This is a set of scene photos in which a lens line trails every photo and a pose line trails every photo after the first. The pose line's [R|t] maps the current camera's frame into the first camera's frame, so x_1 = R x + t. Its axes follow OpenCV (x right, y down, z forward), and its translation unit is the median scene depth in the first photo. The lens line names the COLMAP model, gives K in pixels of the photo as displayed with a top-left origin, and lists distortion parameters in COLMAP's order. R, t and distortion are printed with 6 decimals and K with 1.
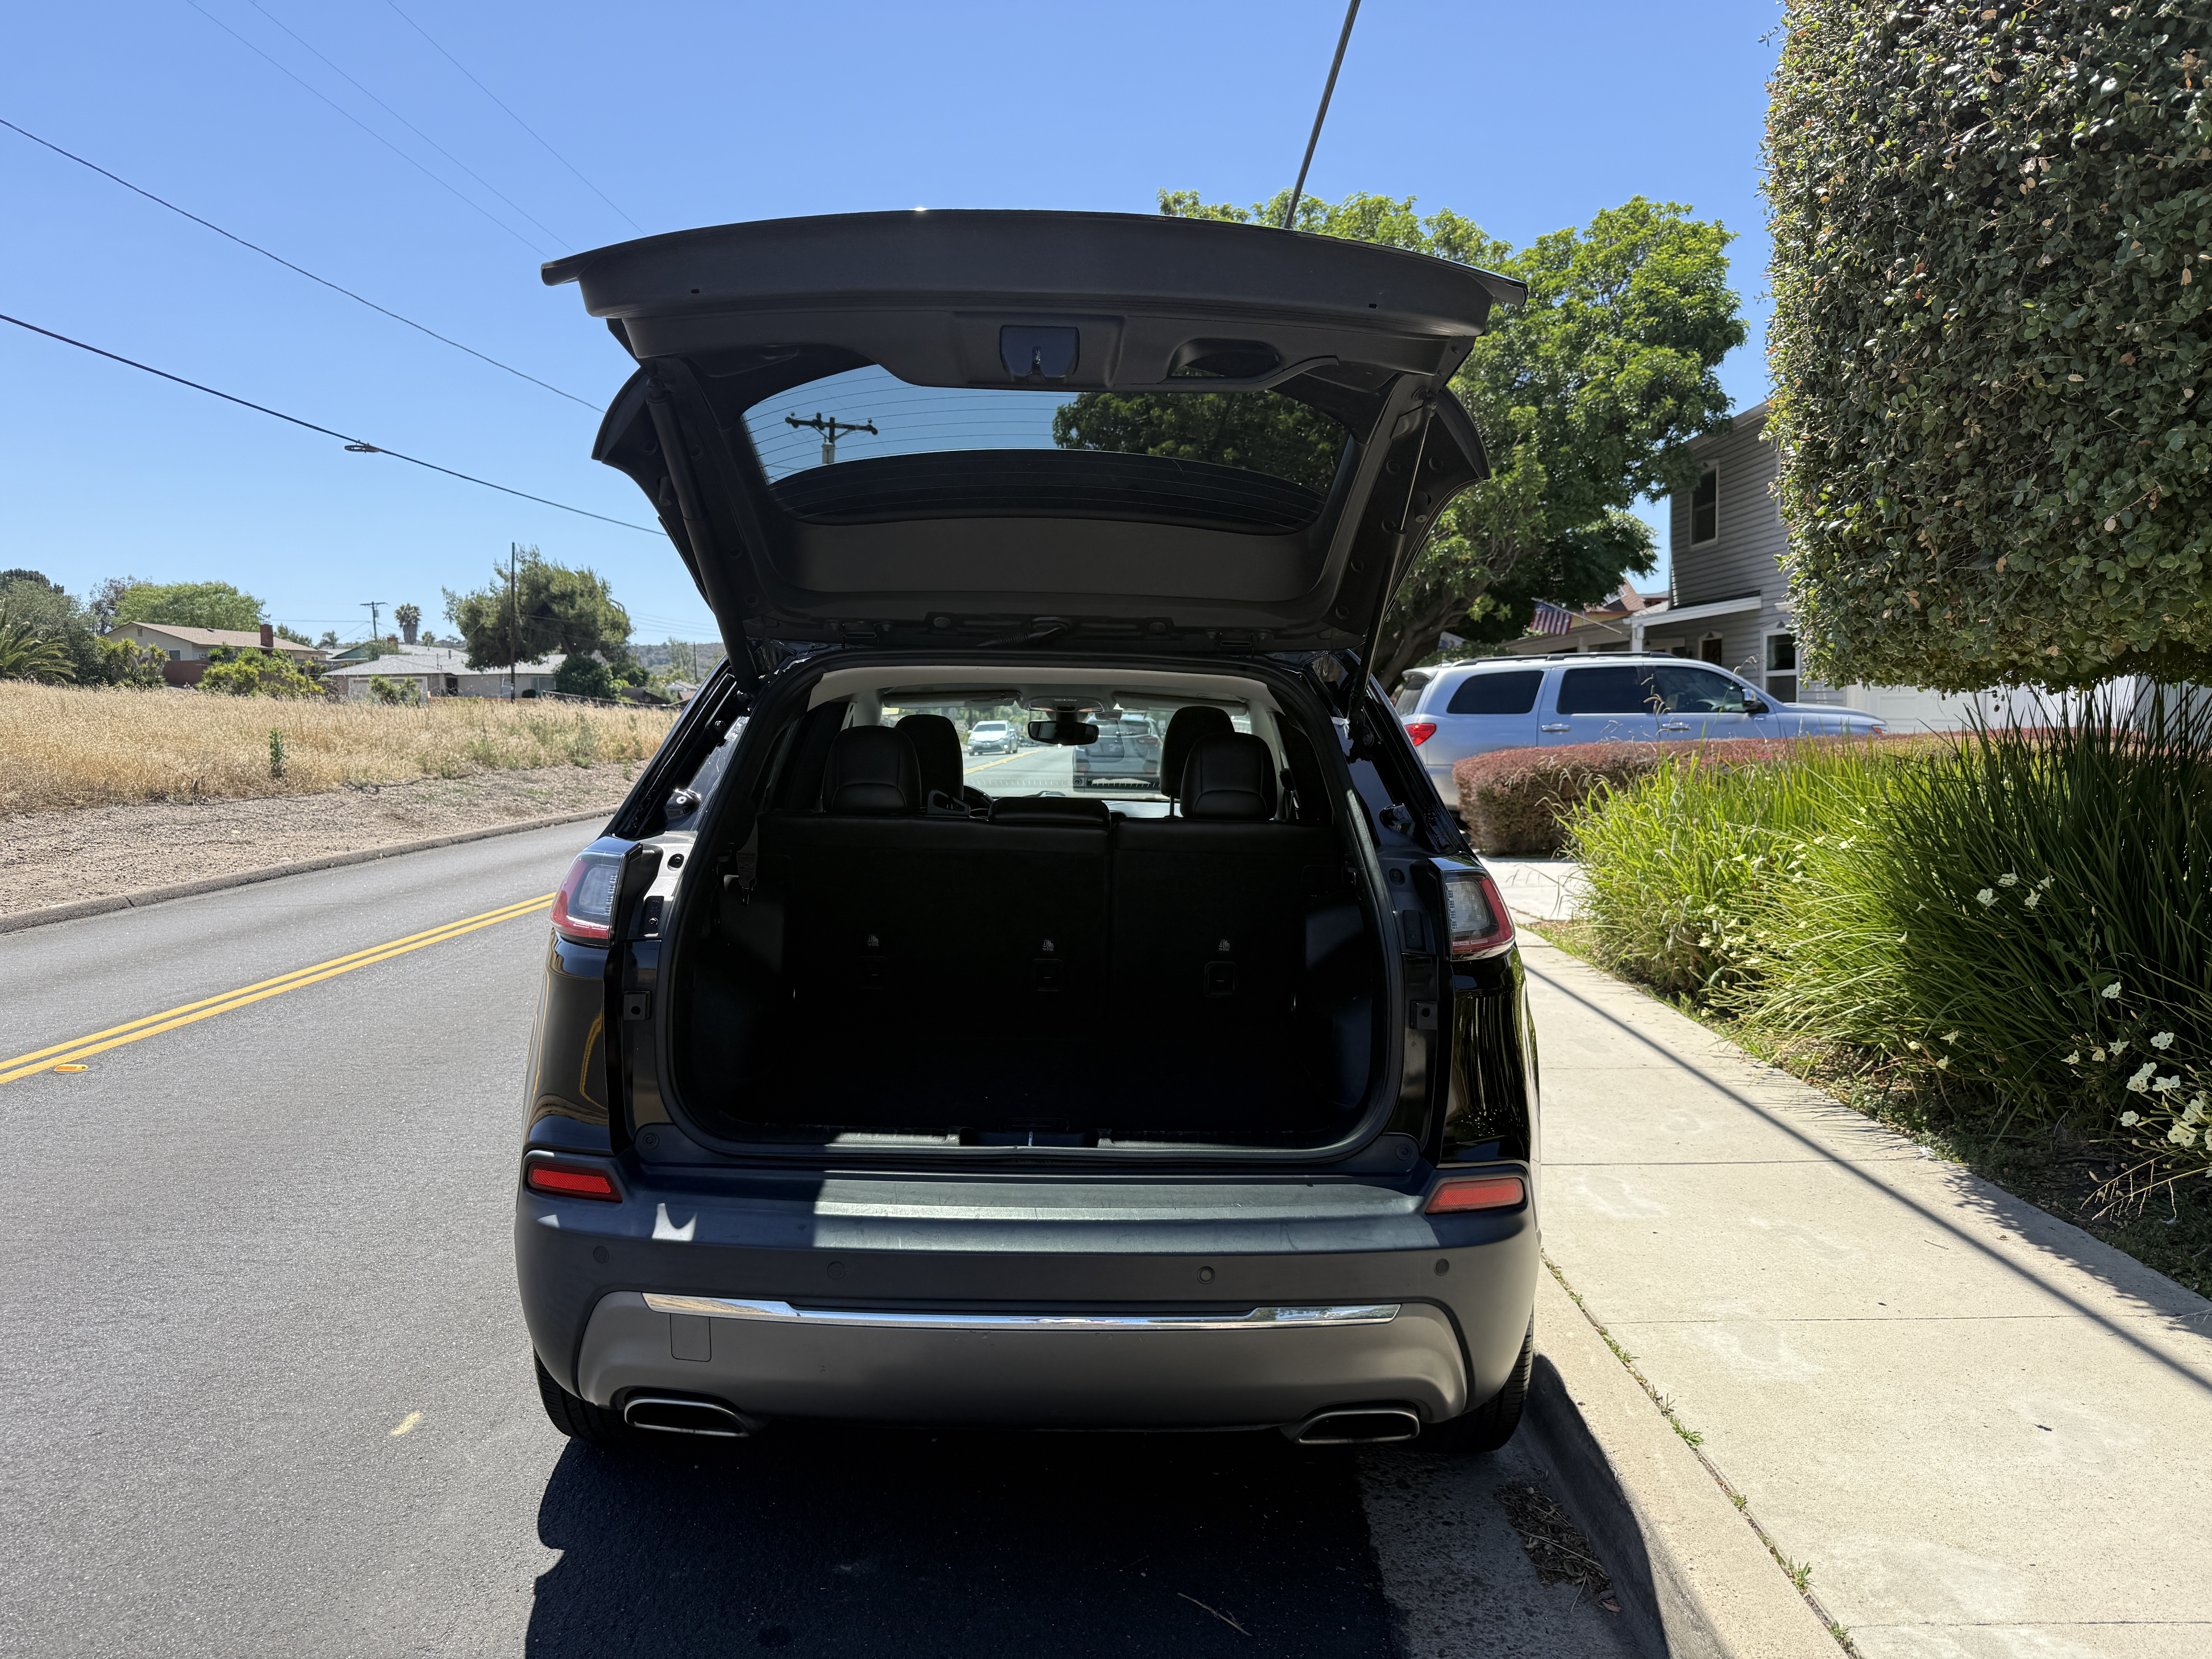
lens RADIAL K [[1600.6, 0, 1142.6], [0, 1600.6, 784.4], [0, 0, 1]] dist [0.024602, -0.027787]
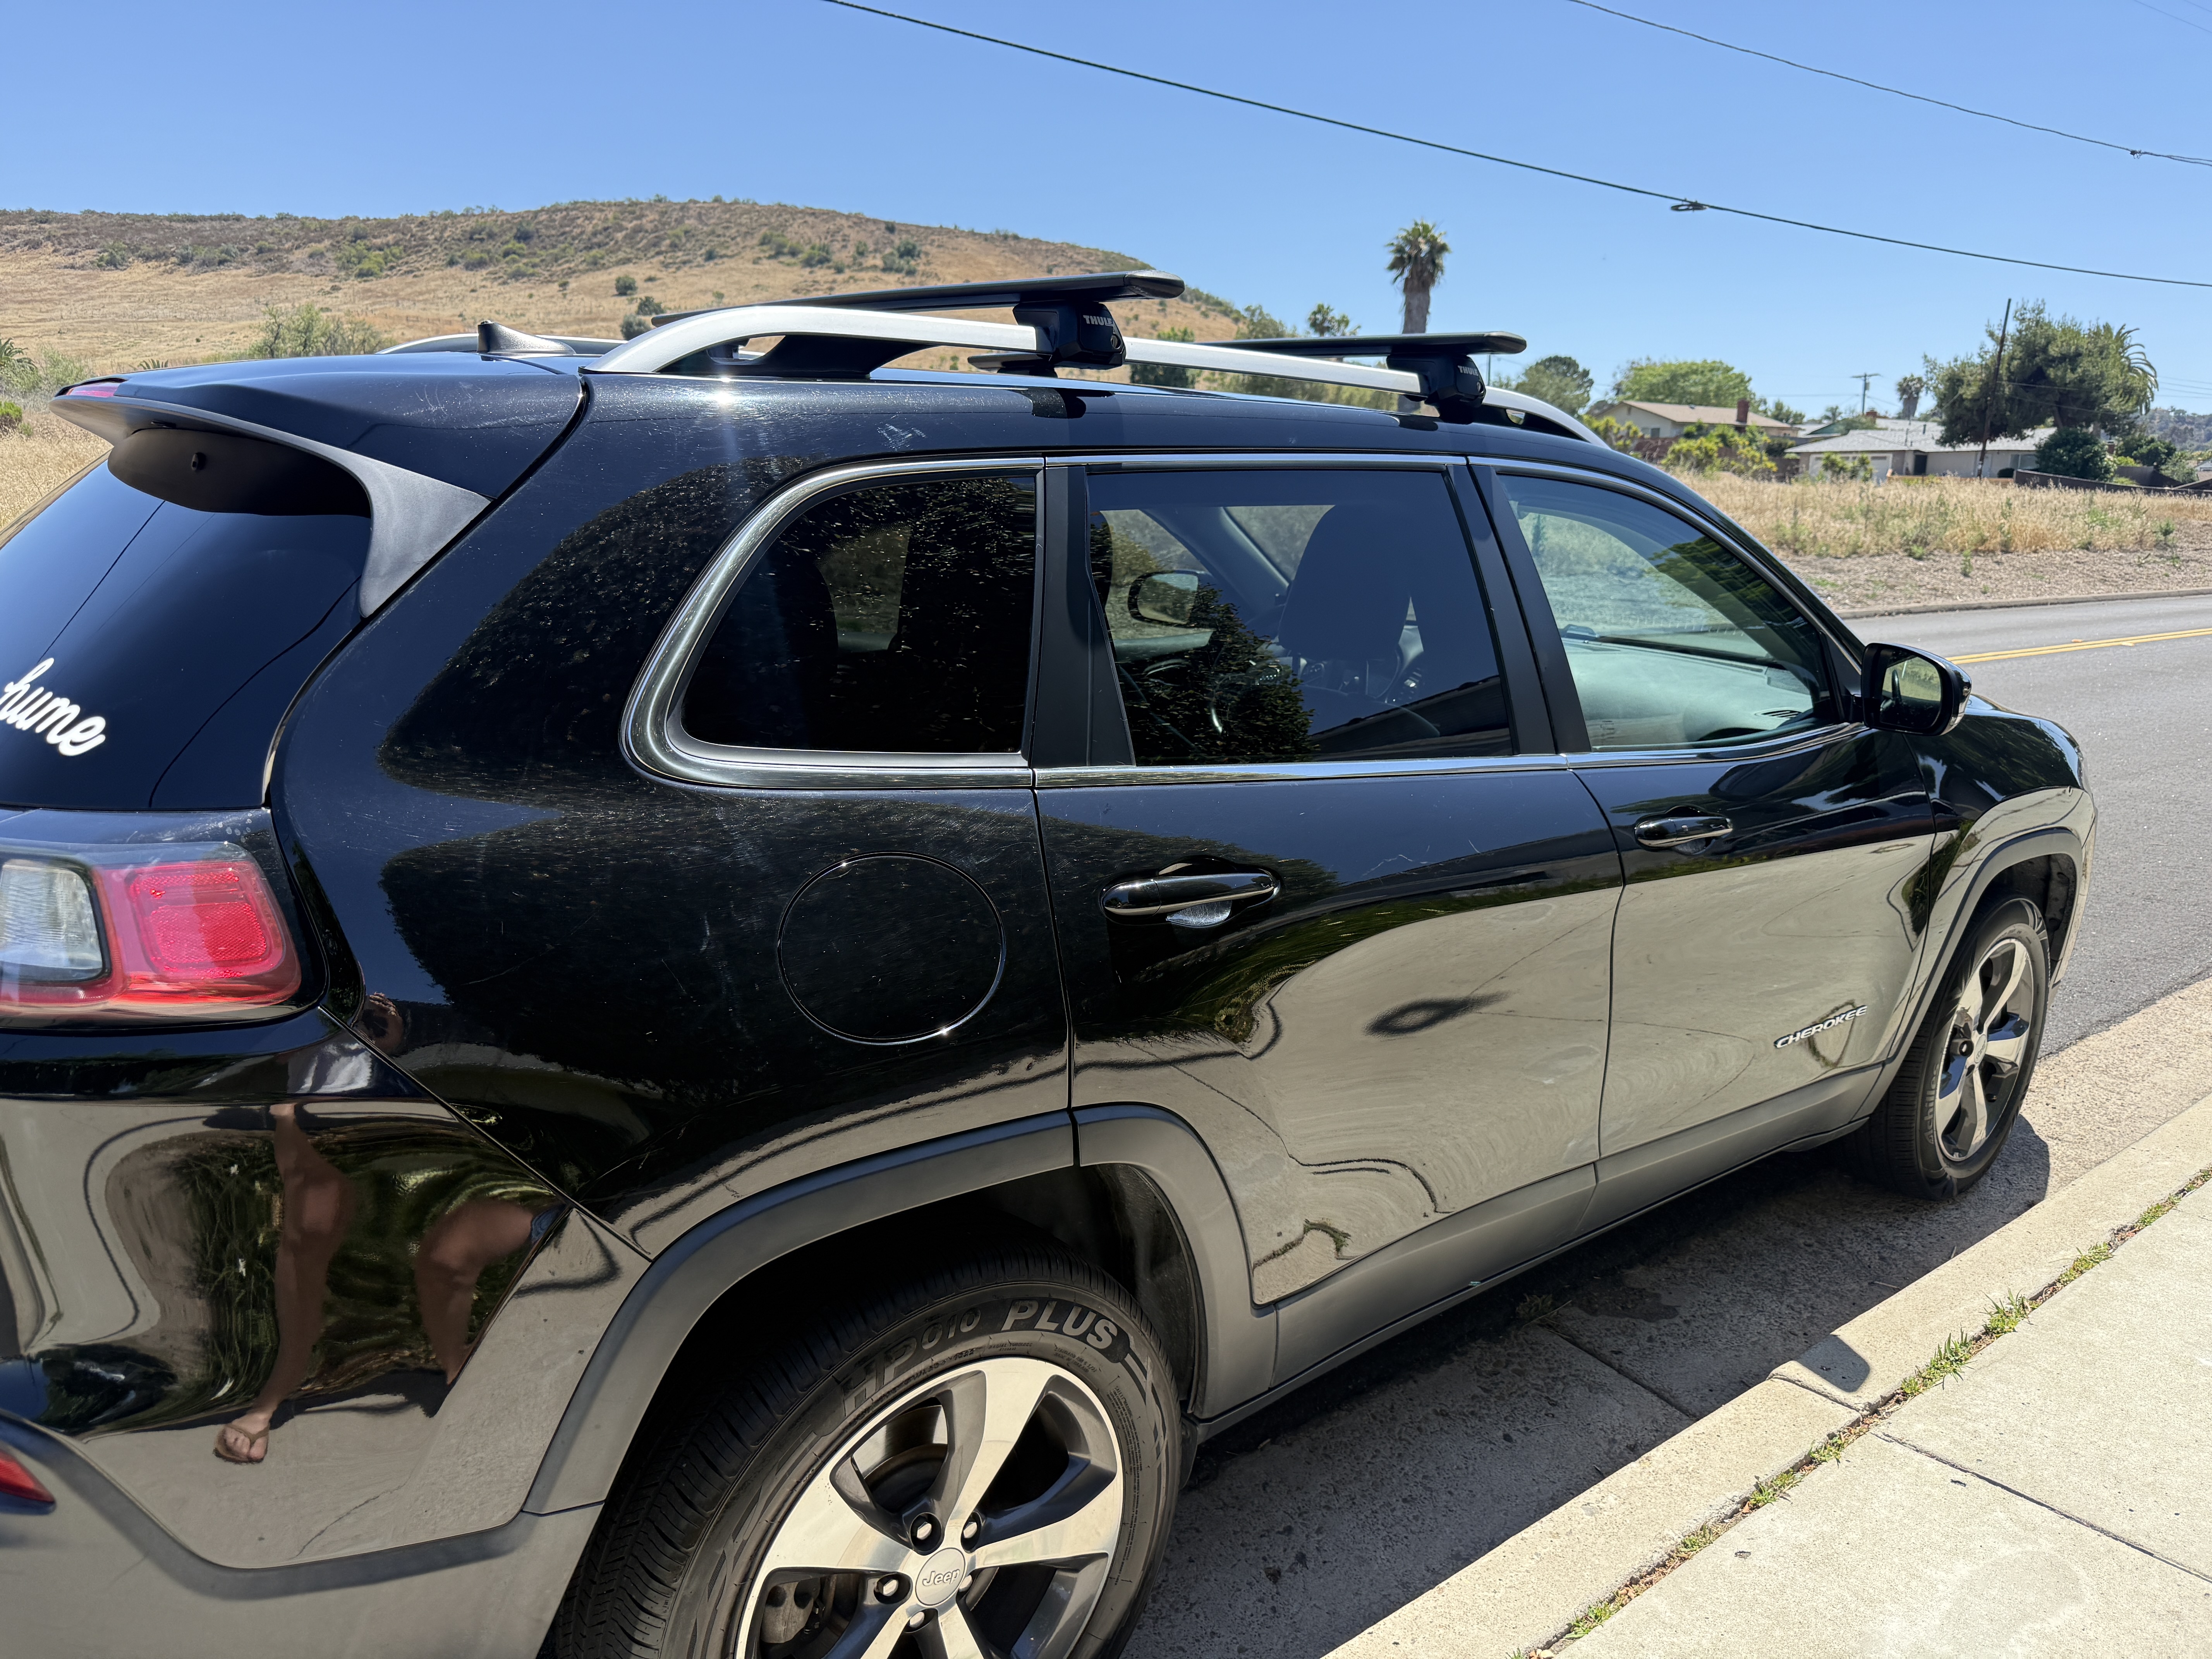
lens RADIAL K [[1600.6, 0, 1164.0], [0, 1600.6, 827.9], [0, 0, 1]] dist [0.024602, -0.027787]
pose [[0.632526, 0.179403, -0.753475, 0.419045], [-0.055353, 0.980788, 0.187058, -0.041896], [0.772558, -0.076612, 0.630305, 0.591223]]
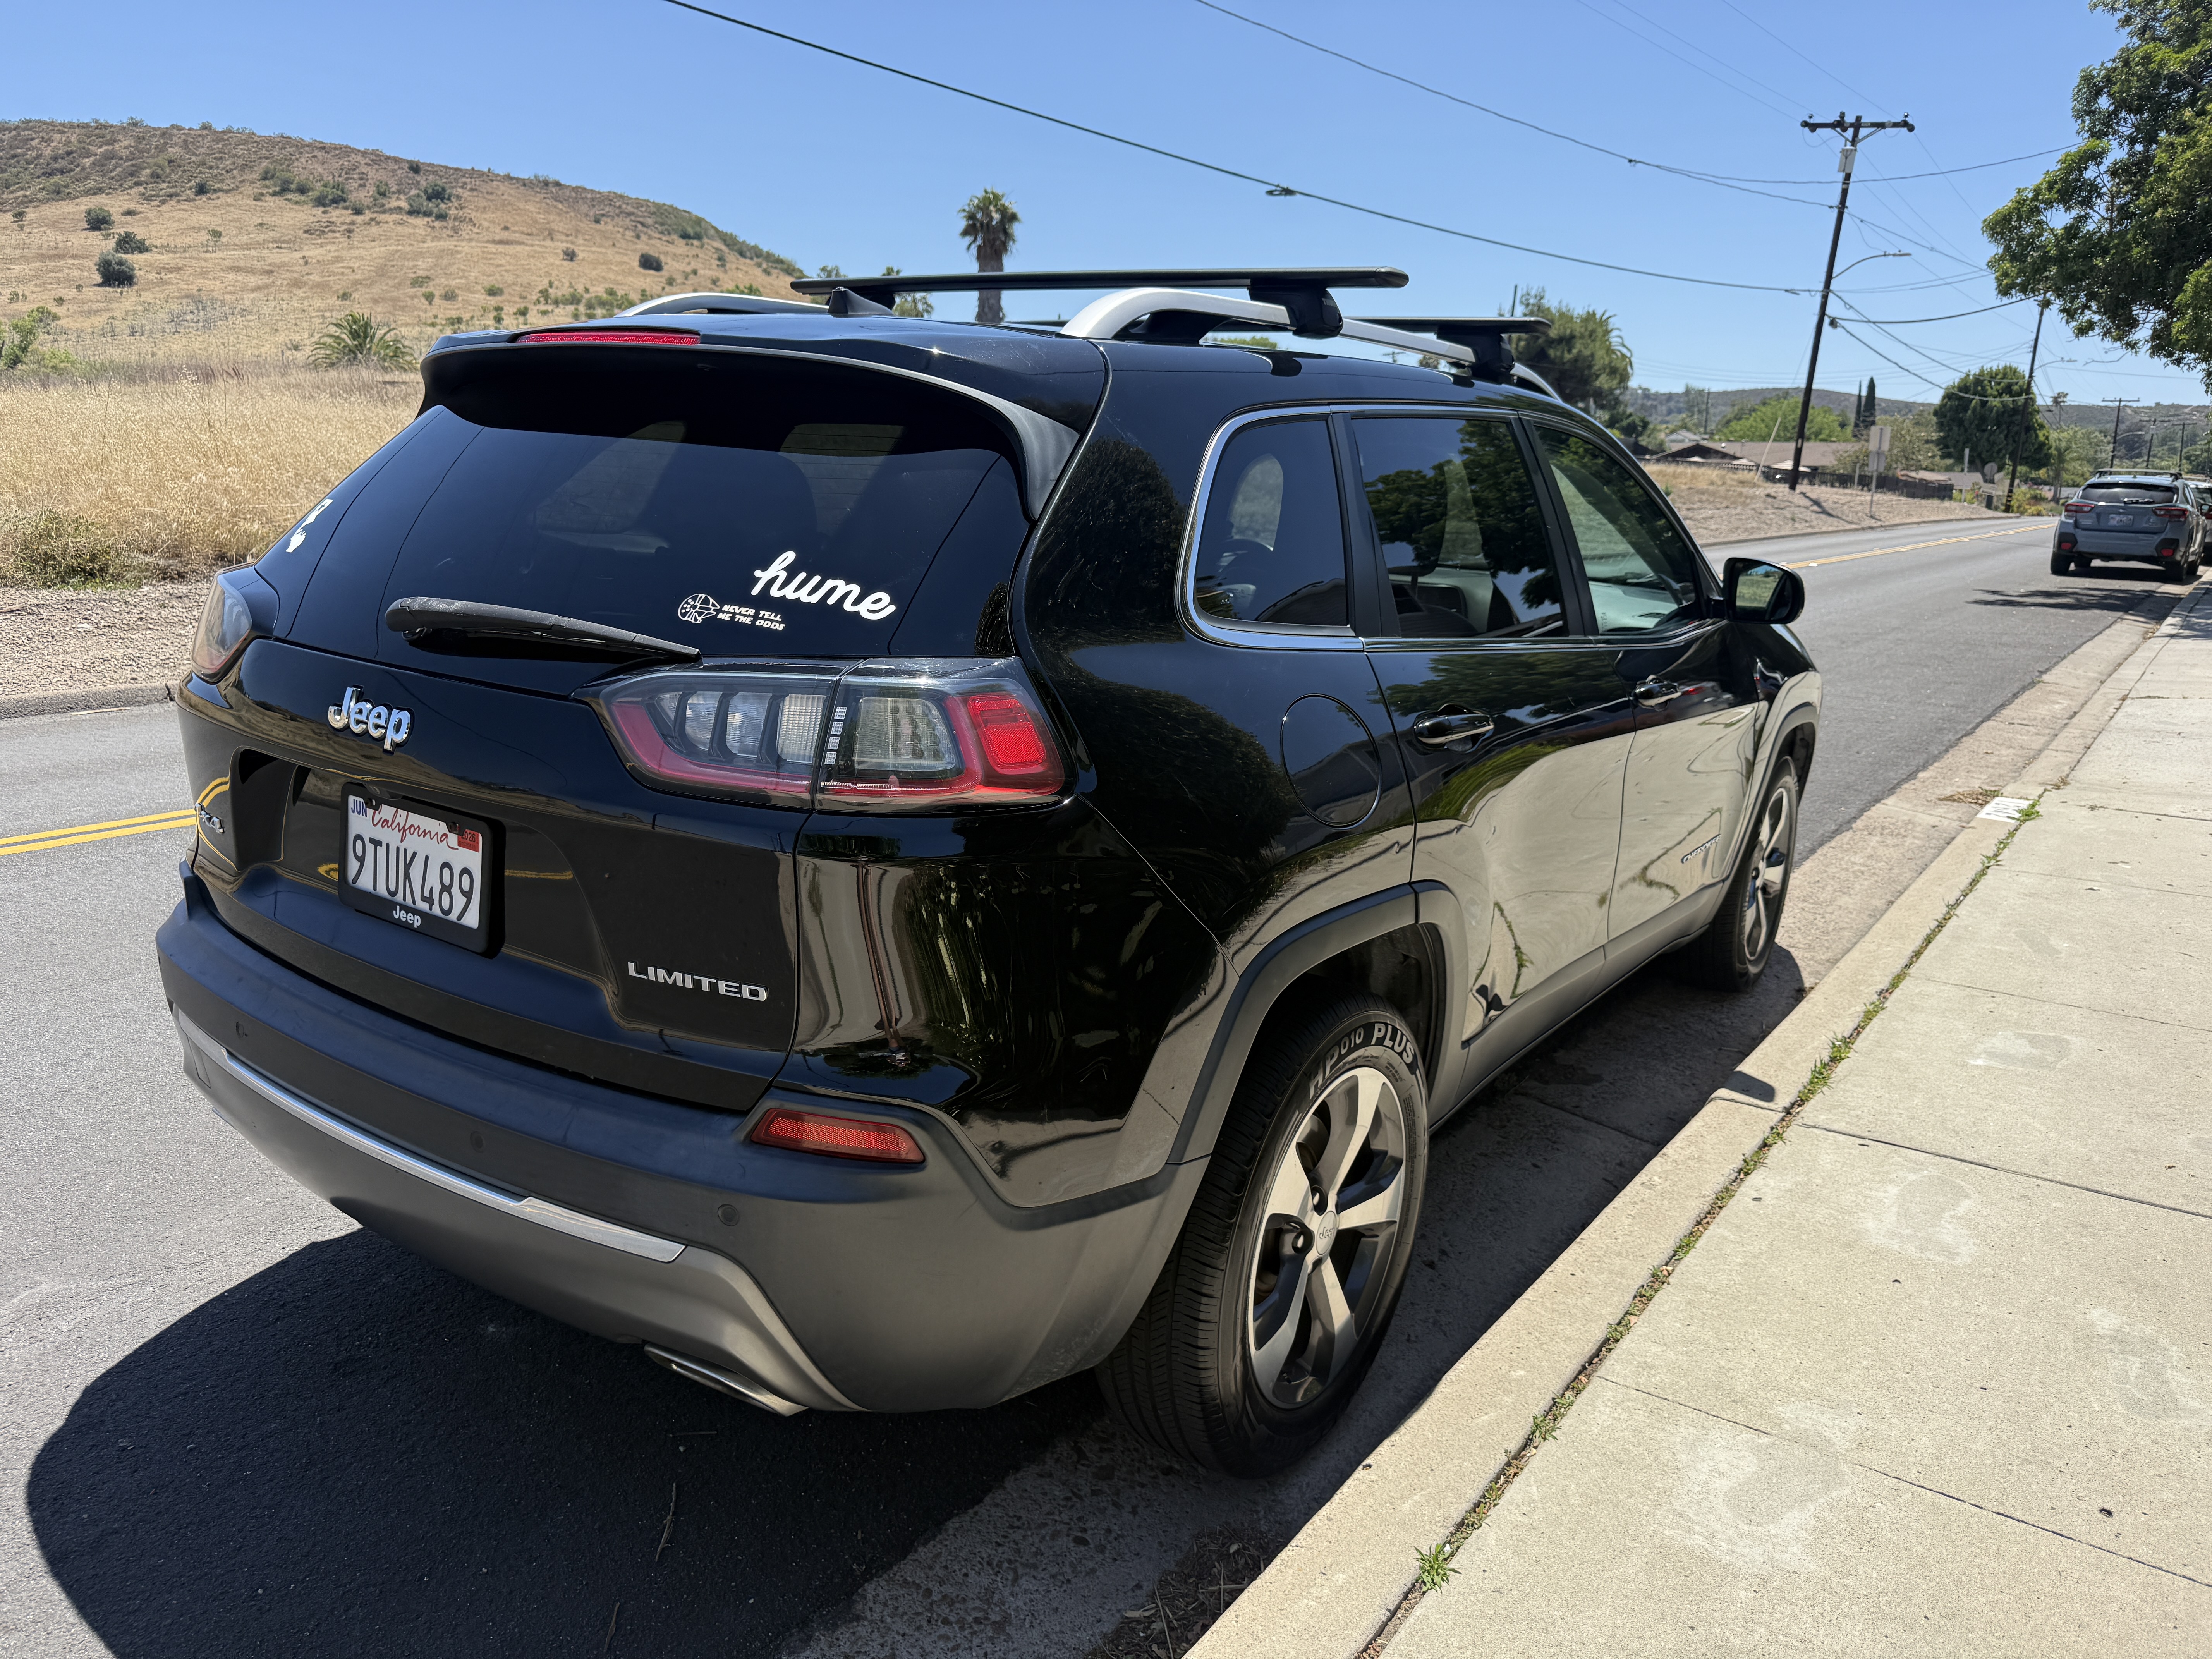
lens RADIAL K [[1600.6, 0, 1129.8], [0, 1600.6, 824.7], [0, 0, 1]] dist [0.024602, -0.027787]
pose [[0.809586, 0.154994, -0.566169, 0.326957], [-0.053738, 0.980030, 0.191450, -0.009994], [0.584537, -0.124570, 0.801747, 0.249957]]
